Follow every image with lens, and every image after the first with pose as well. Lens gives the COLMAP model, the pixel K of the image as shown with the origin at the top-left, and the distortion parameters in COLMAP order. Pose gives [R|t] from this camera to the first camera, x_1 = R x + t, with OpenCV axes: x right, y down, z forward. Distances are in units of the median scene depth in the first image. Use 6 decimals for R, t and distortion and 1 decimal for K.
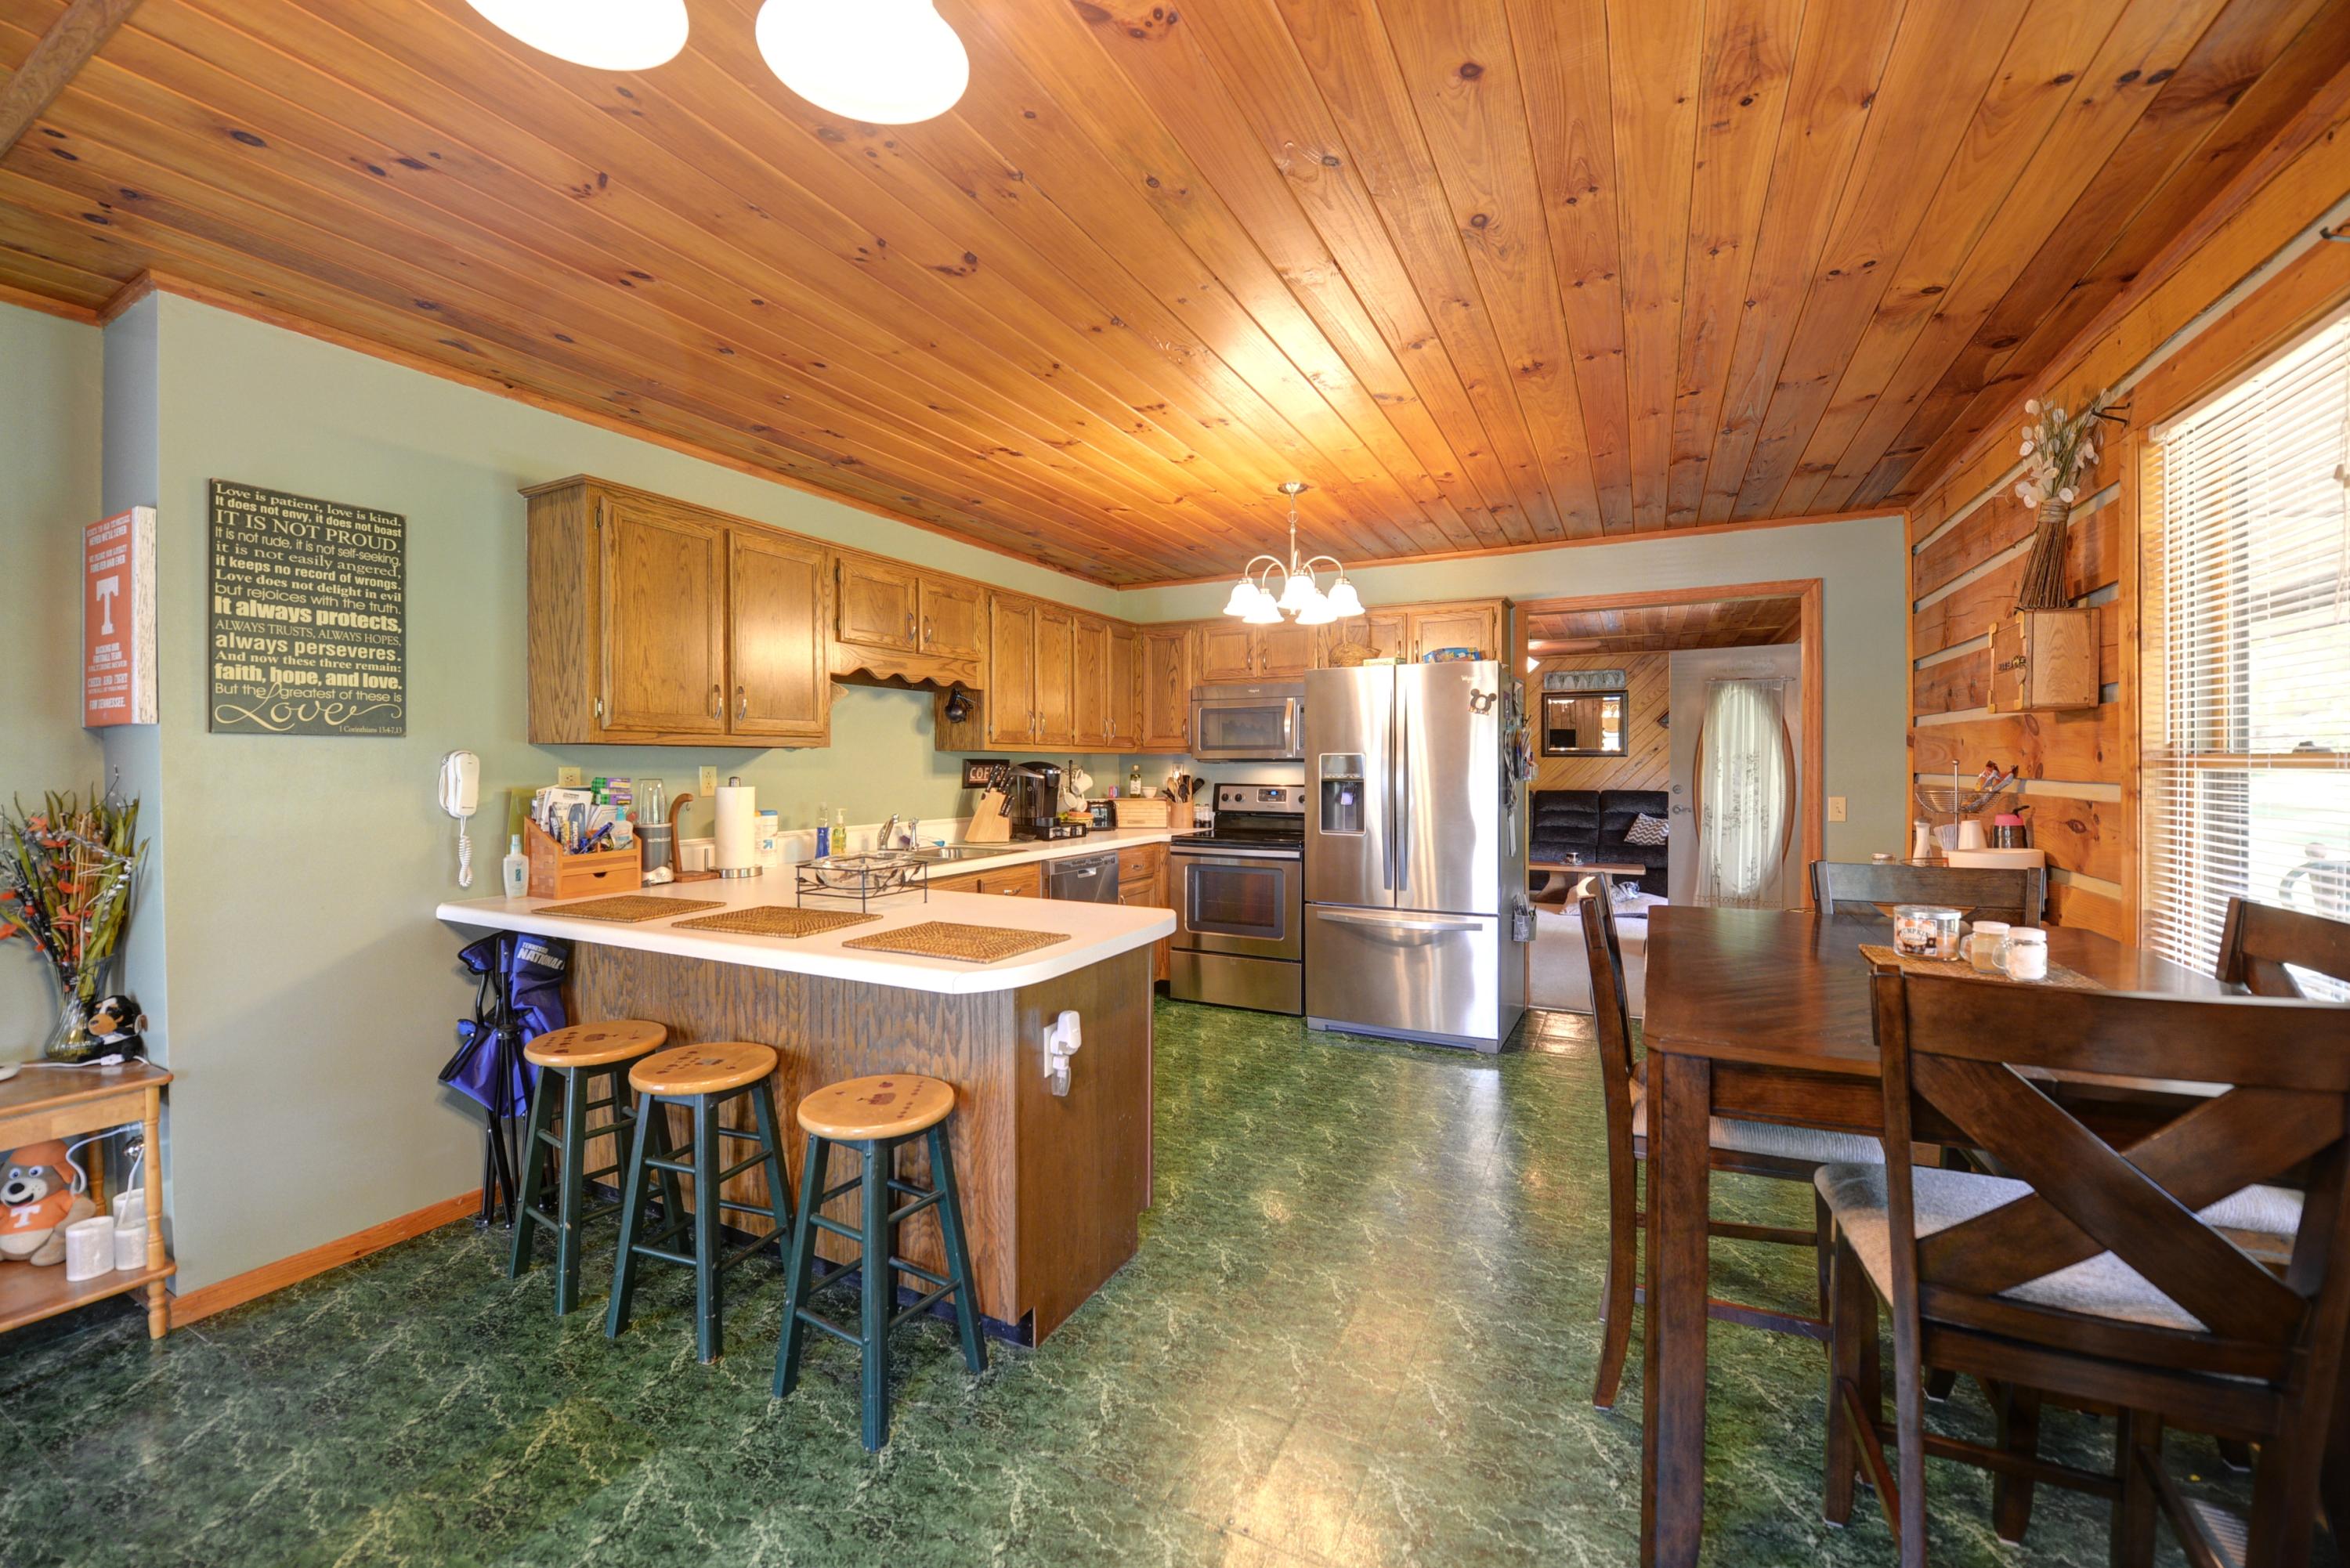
lens RADIAL K [[937.1, 0, 1179.7], [0, 937.1, 772.9], [0, 0, 1]] dist [-0.004344, -0.000394]
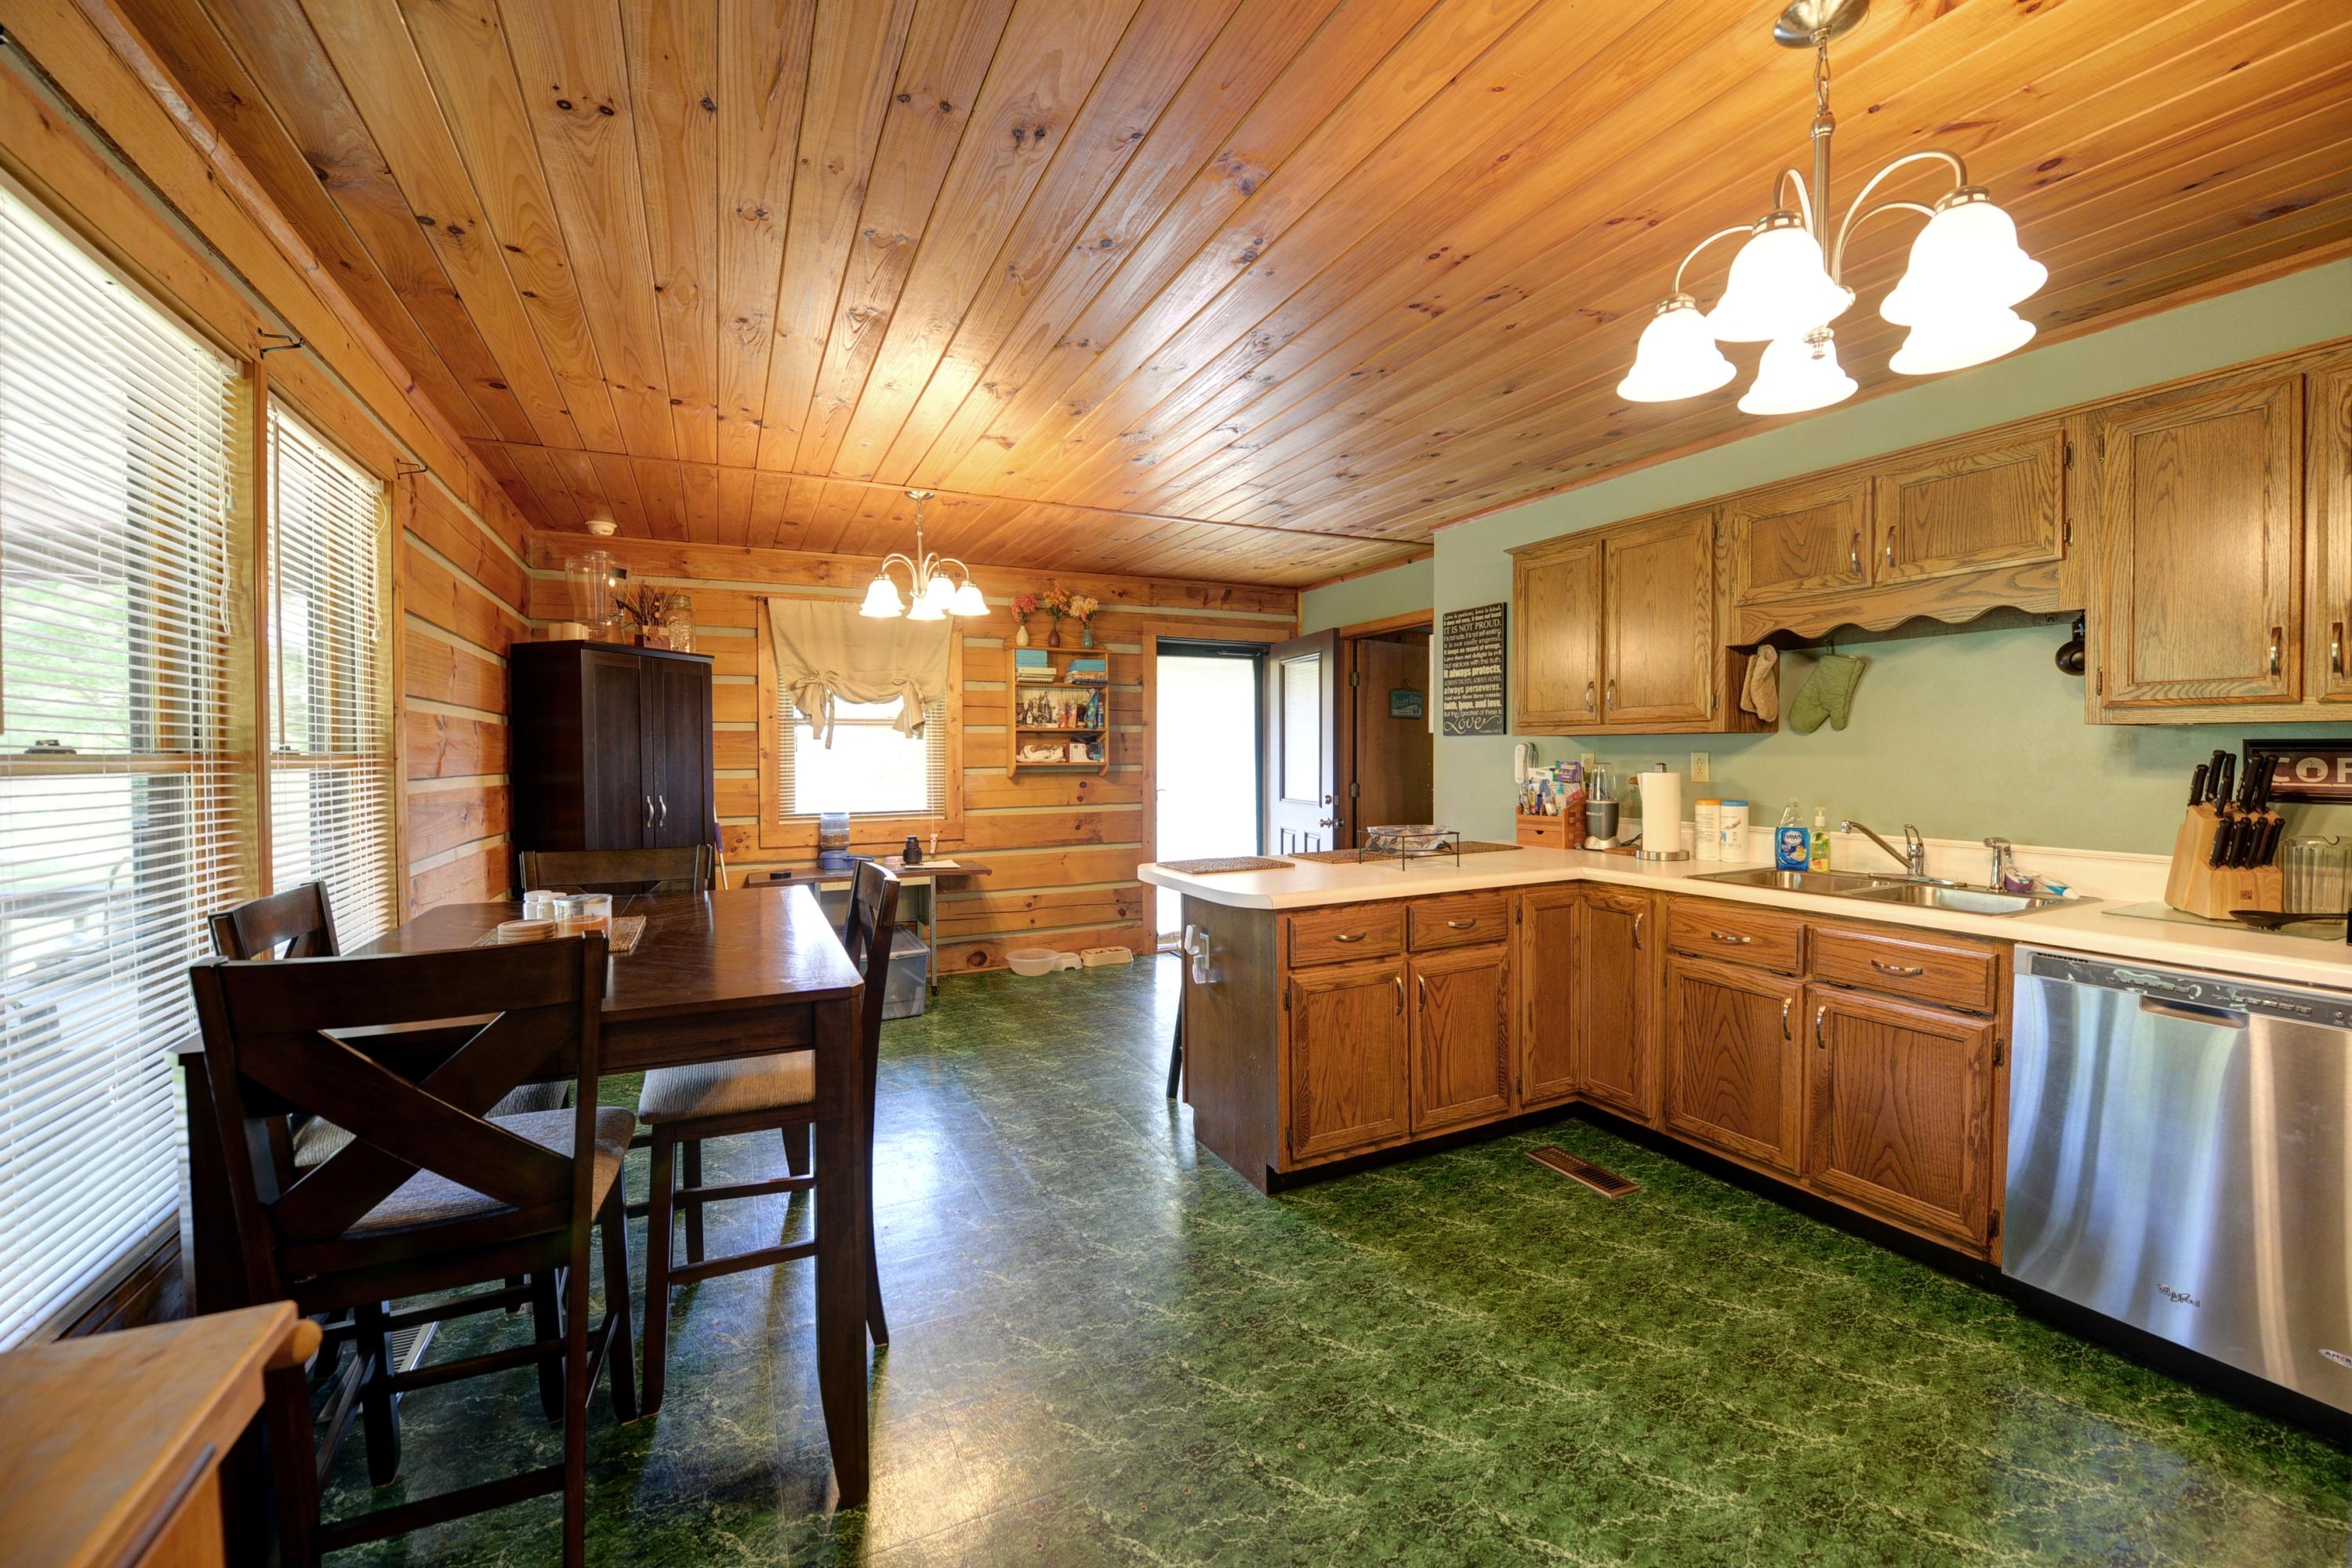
lens RADIAL K [[938.0, 0, 1174.4], [0, 938.0, 771.6], [0, 0, 1]] dist [-0.004344, -0.000394]
pose [[-0.597038, 0.022610, -0.801894, 0.940187], [0.001052, 0.999624, 0.027401, -0.020079], [0.802212, 0.015516, -0.596837, 1.651364]]
